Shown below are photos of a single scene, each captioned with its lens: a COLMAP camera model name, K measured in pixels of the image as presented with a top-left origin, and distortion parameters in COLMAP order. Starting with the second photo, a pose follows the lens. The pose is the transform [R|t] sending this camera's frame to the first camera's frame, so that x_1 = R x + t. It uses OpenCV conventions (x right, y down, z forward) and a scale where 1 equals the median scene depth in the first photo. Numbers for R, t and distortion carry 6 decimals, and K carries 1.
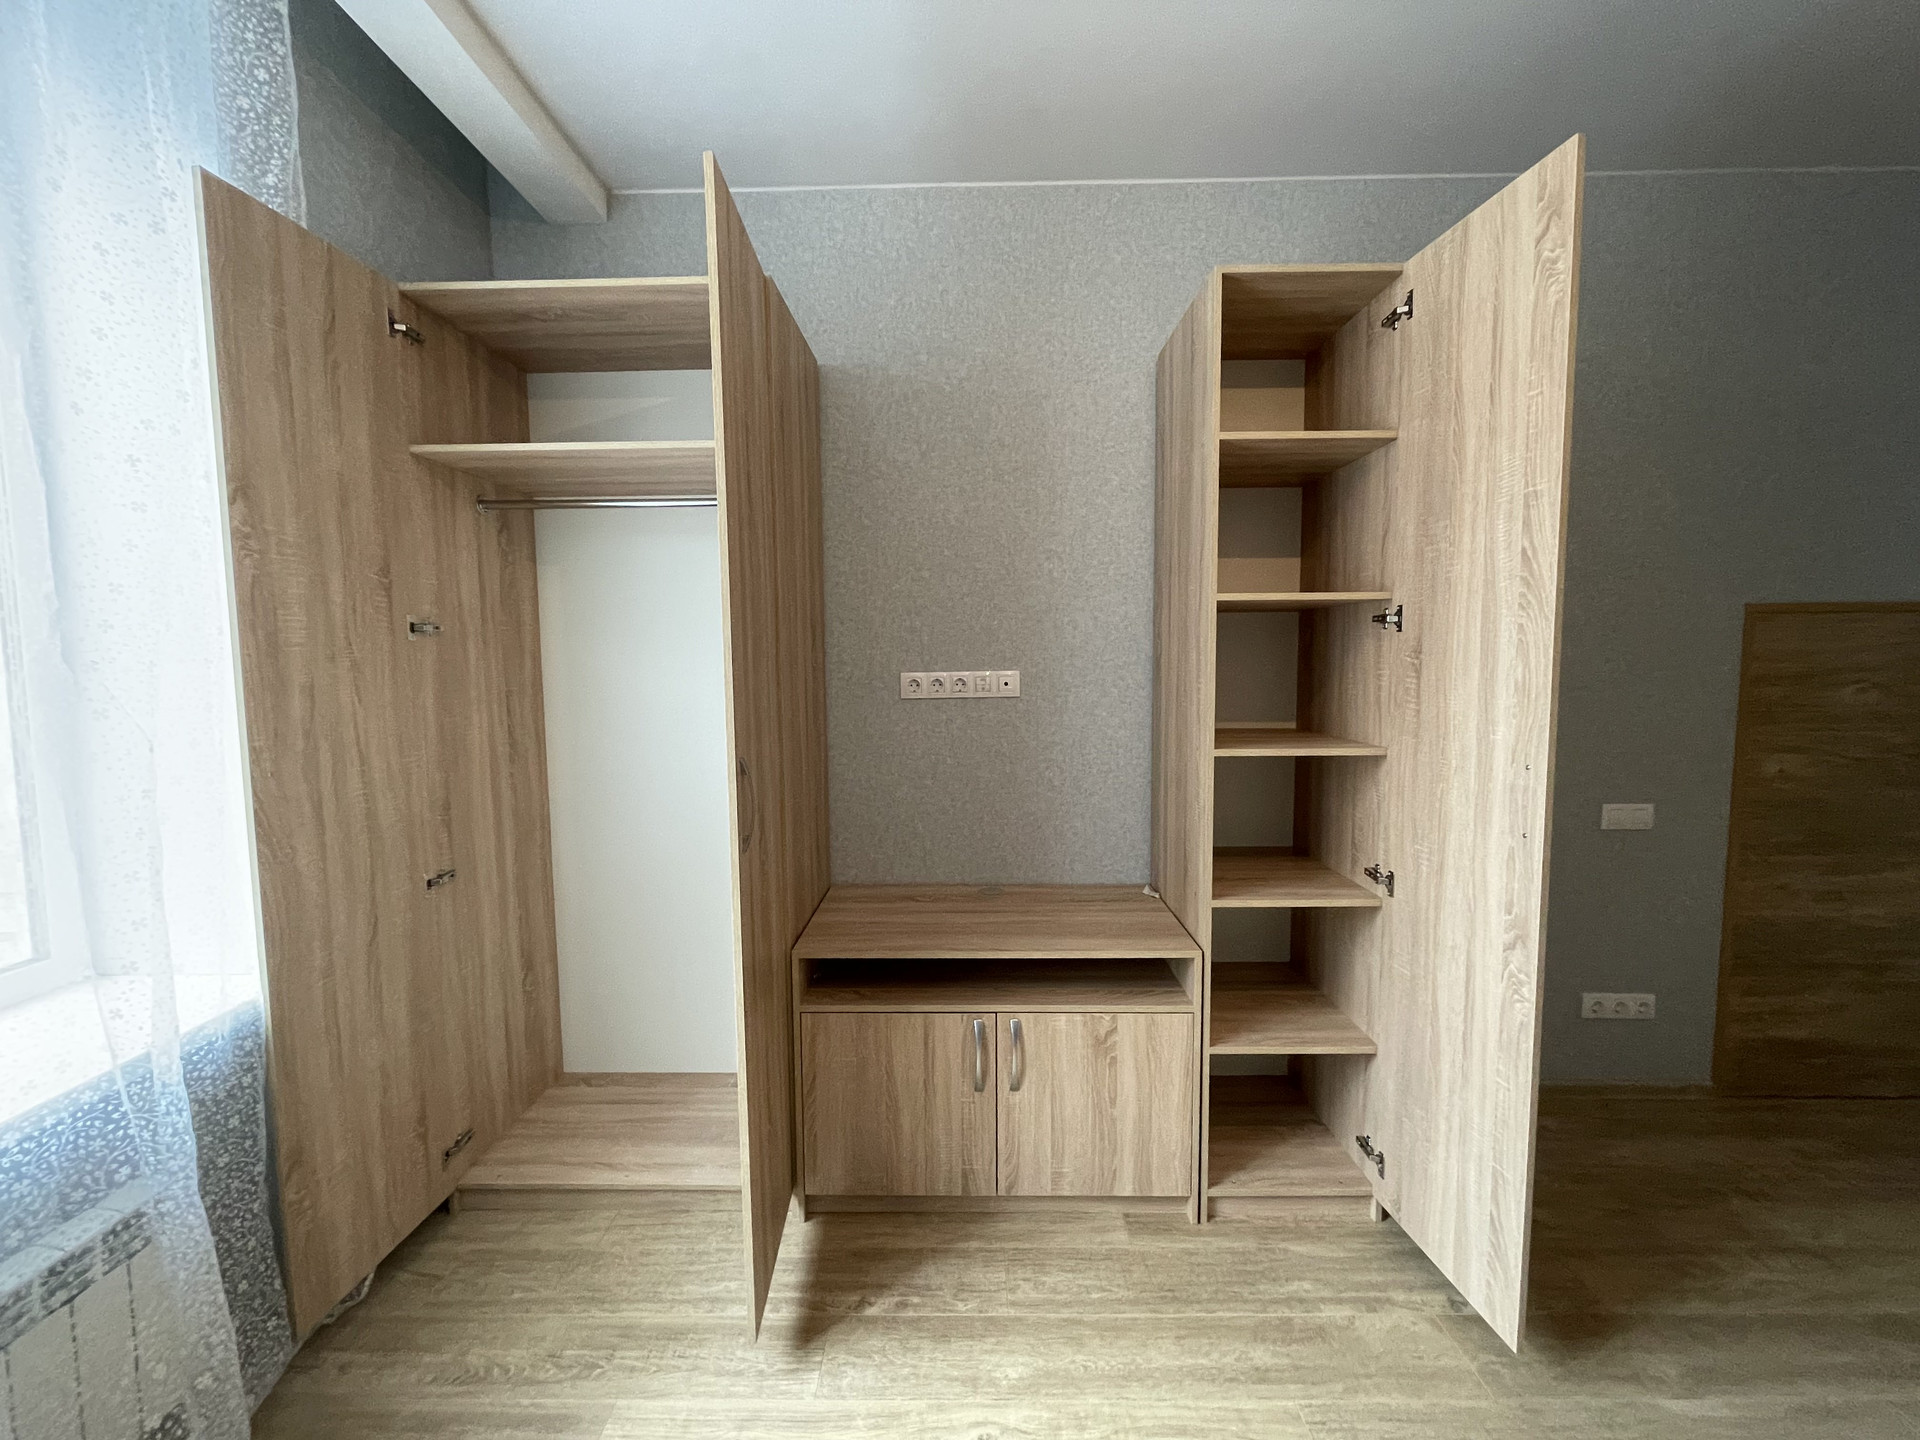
lens RADIAL K [[777.8, 0, 963.6], [0, 777.8, 714.9], [0, 0, 1]] dist [-0.001593, -0.000091]
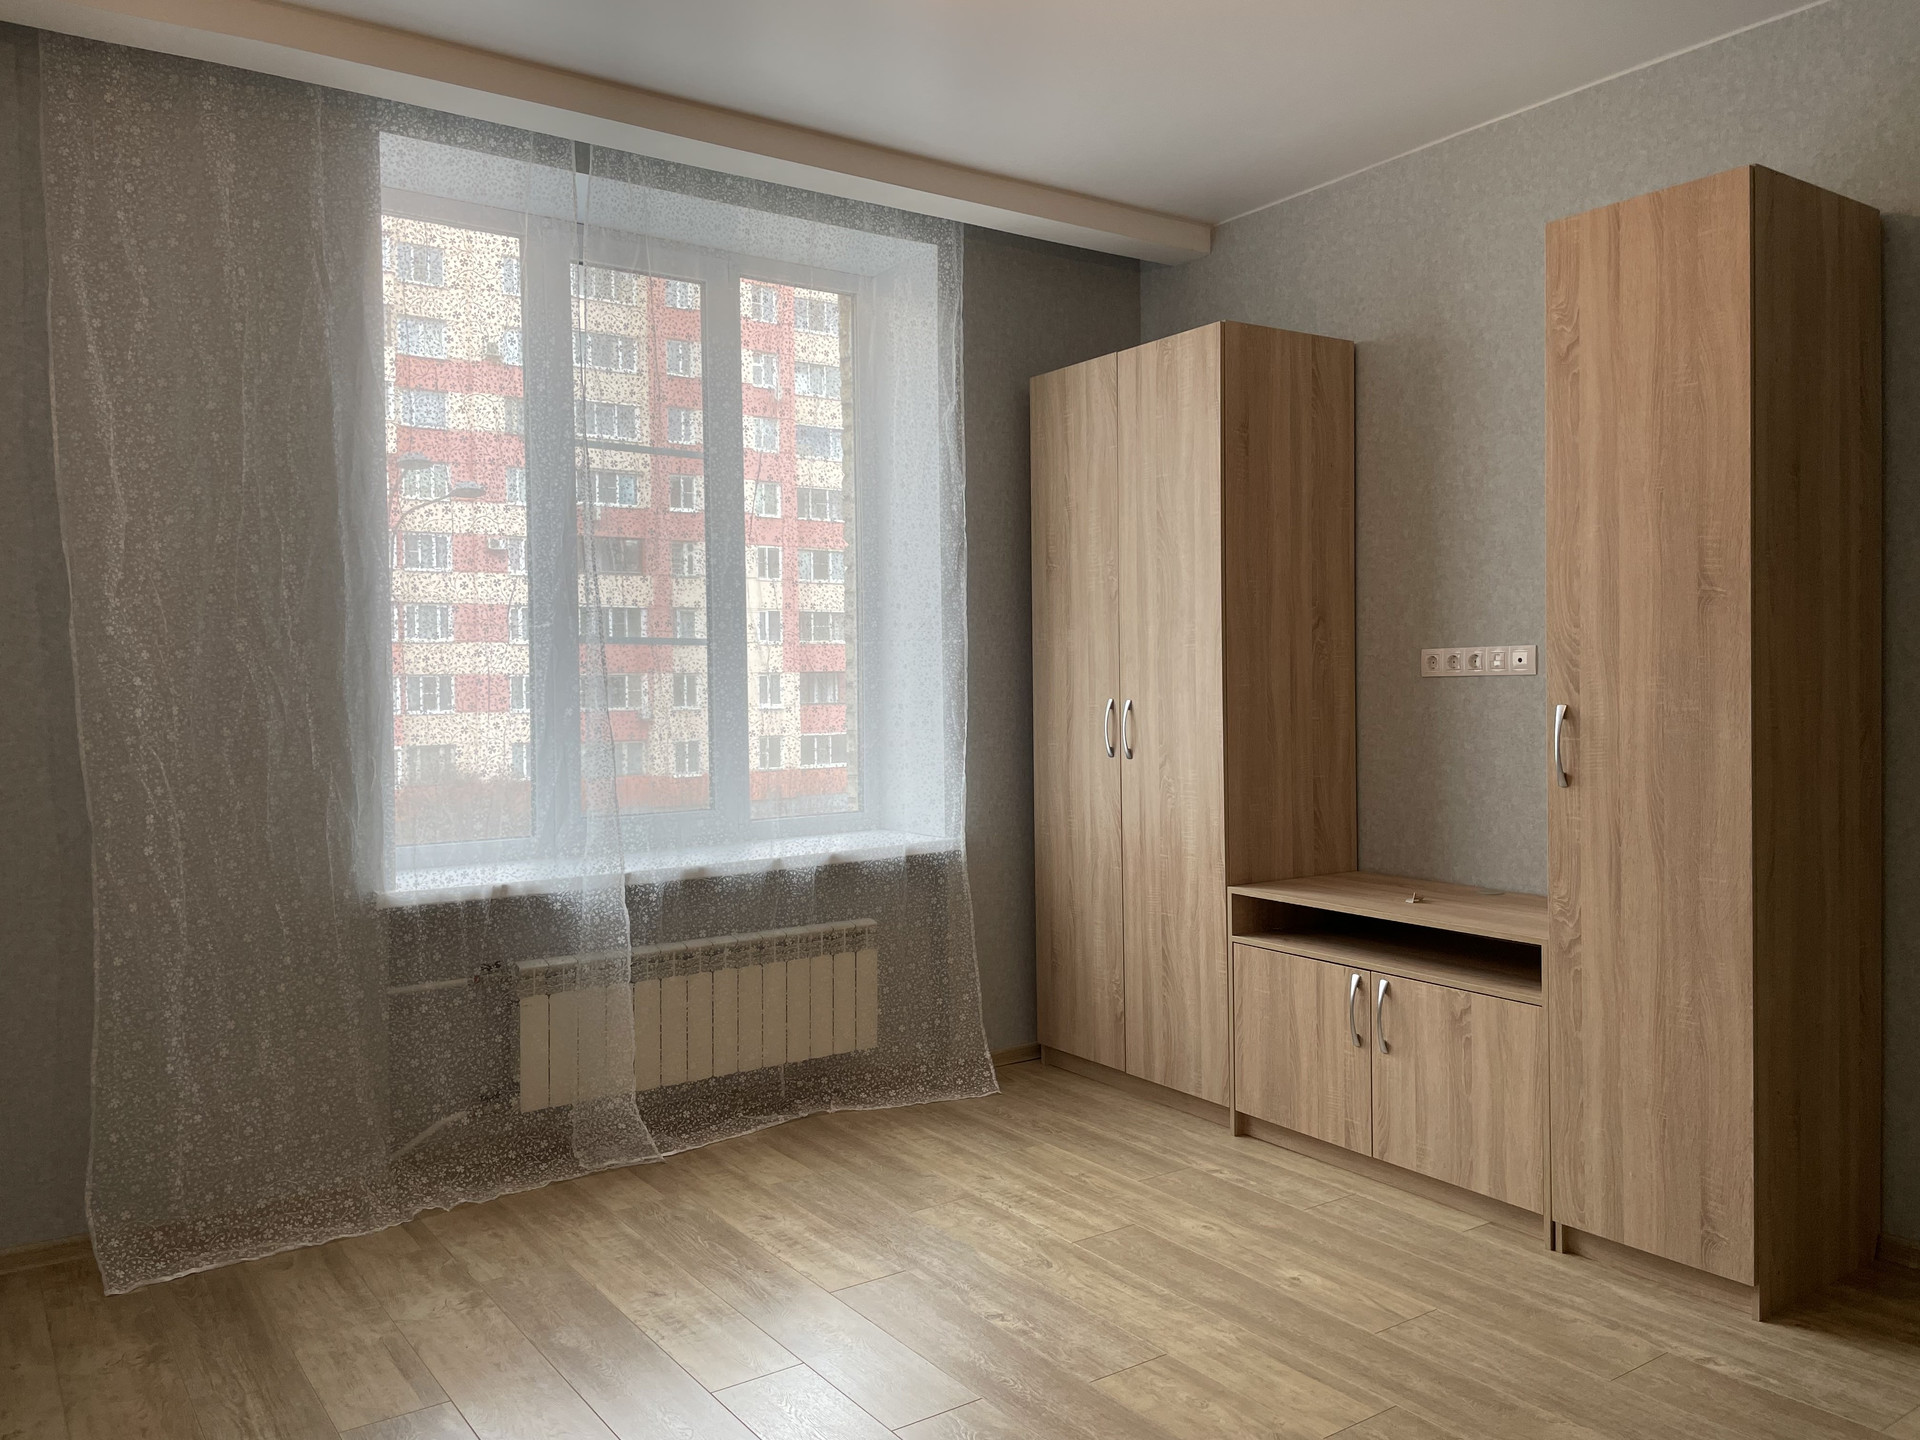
lens RADIAL K [[1465.2, 0, 960.7], [0, 1465.2, 719.0], [0, 0, 1]] dist [0.001343, -0.000312]
pose [[0.574947, 0.025114, -0.817805, 1.291234], [-0.057007, 0.998329, -0.009420, 0.096031], [0.816203, 0.052037, 0.575418, -0.574292]]
